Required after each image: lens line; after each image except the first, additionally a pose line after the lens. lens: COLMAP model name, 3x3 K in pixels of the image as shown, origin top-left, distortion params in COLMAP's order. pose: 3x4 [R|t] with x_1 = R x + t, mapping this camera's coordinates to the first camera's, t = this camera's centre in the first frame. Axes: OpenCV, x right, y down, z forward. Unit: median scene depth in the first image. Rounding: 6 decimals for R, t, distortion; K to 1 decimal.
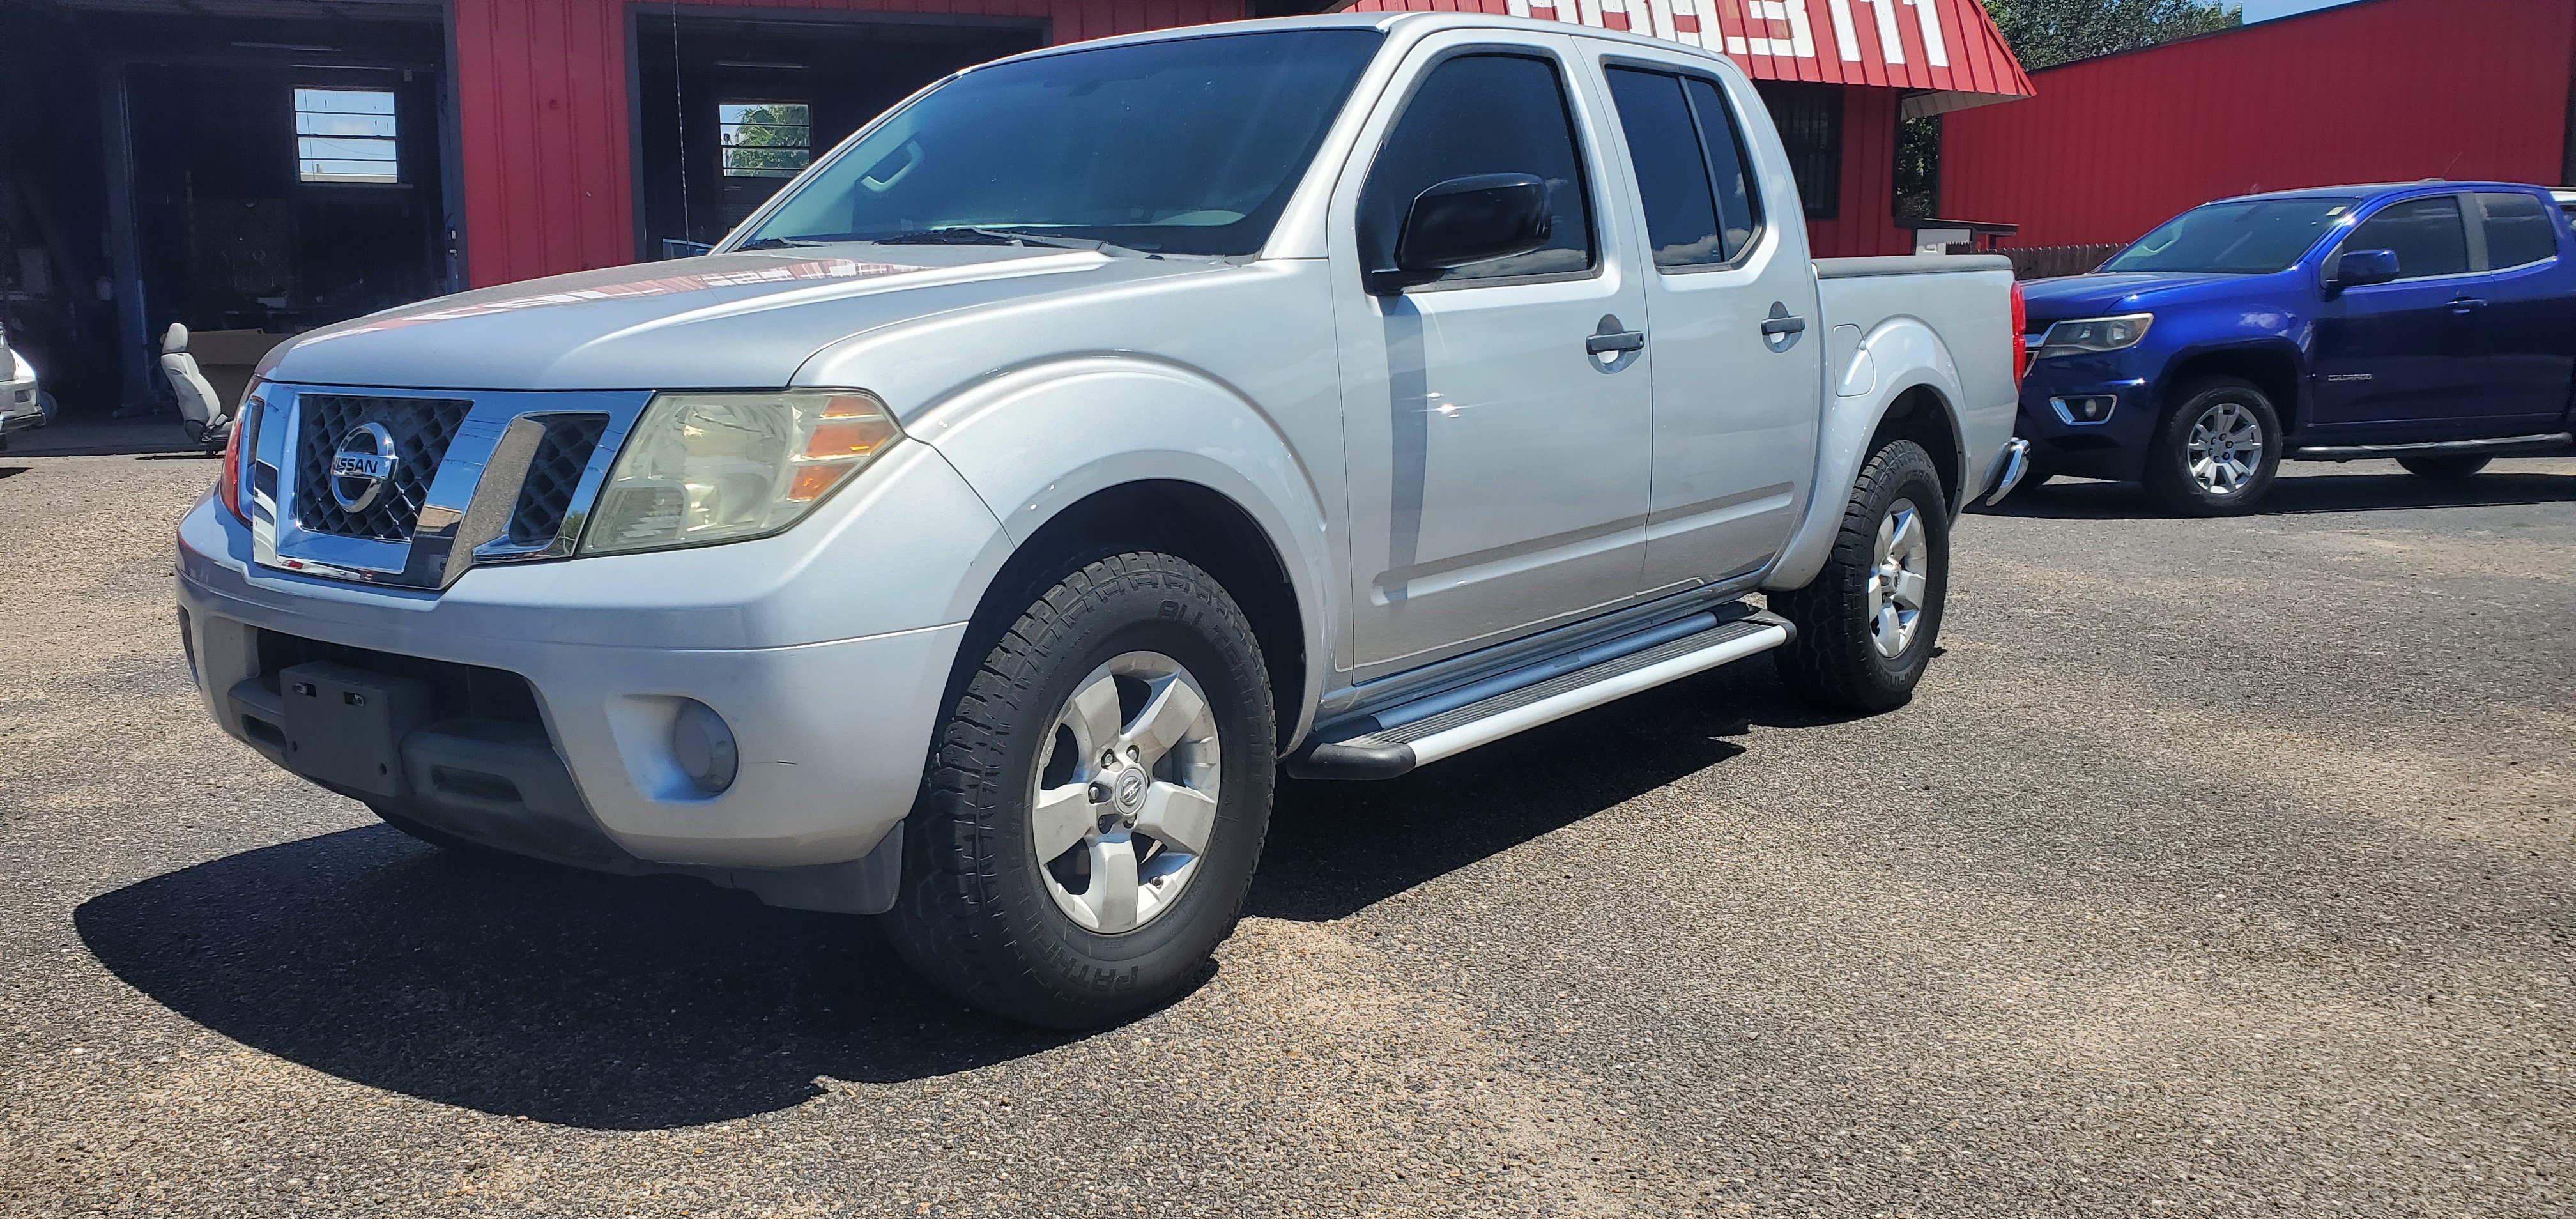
lens RADIAL K [[2066.3, 0, 1198.1], [0, 2066.3, 670.8], [0, 0, 1]] dist [0.008033, 0.023761]
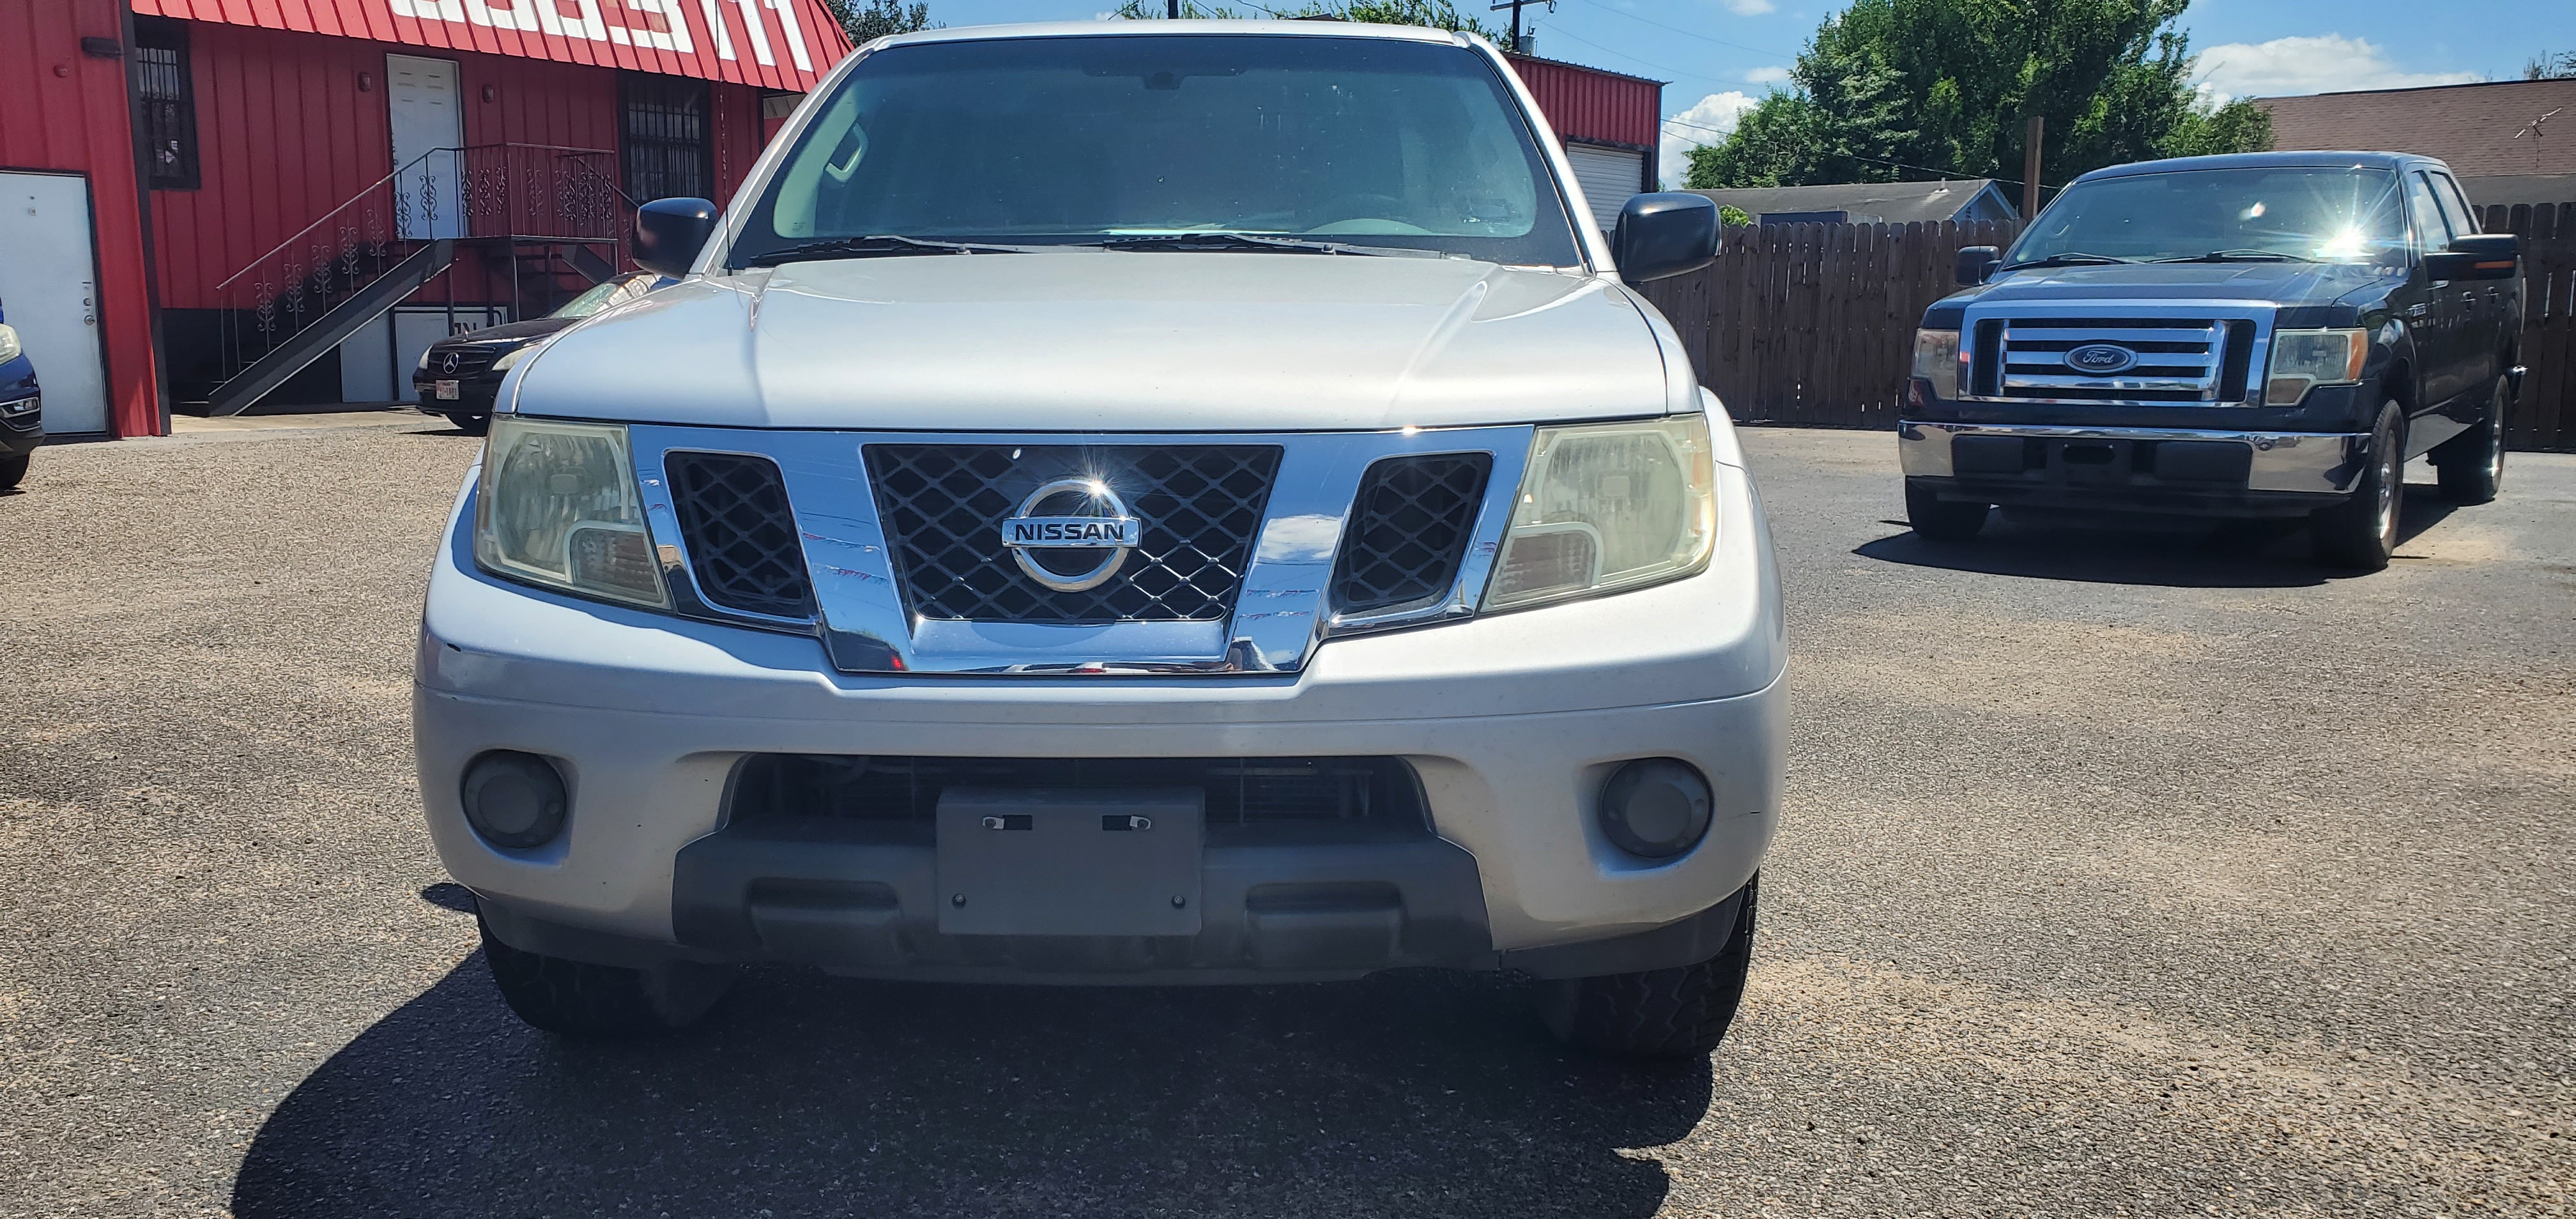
lens RADIAL K [[2066.3, 0, 1143.8], [0, 2066.3, 645.7], [0, 0, 1]] dist [0.008033, 0.023761]
pose [[0.804781, -0.096851, 0.585617, -0.721379], [0.099901, 0.994625, 0.027206, -0.062804], [-0.585104, 0.036609, 0.810132, 0.293697]]
